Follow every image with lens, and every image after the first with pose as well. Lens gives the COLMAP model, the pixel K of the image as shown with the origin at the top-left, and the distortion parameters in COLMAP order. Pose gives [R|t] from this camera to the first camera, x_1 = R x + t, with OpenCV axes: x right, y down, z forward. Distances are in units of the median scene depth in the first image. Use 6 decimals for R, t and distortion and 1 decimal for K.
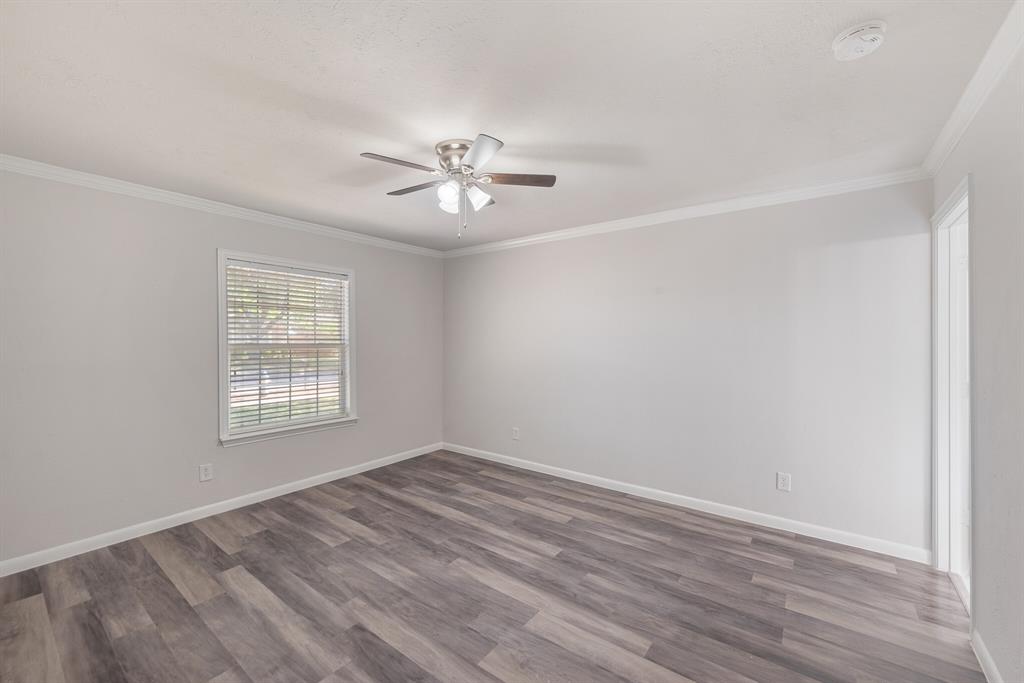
lens RADIAL K [[410.5, 0, 519.0], [0, 410.5, 344.7], [0, 0, 1]] dist [0.001331, 0.001205]
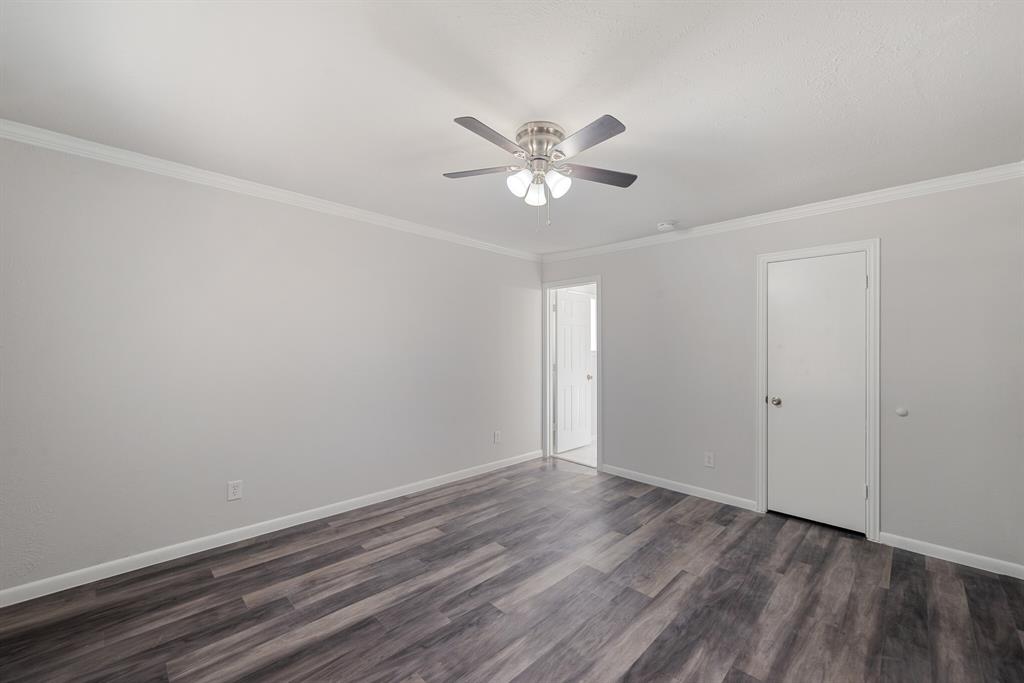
lens RADIAL K [[410.5, 0, 512.6], [0, 410.5, 340.1], [0, 0, 1]] dist [0.001331, 0.001205]
pose [[0.143513, 0.011313, 0.989584, -0.763795], [0.002811, 0.999926, -0.011839, -0.000850], [-0.989644, 0.004481, 0.143470, 0.666086]]
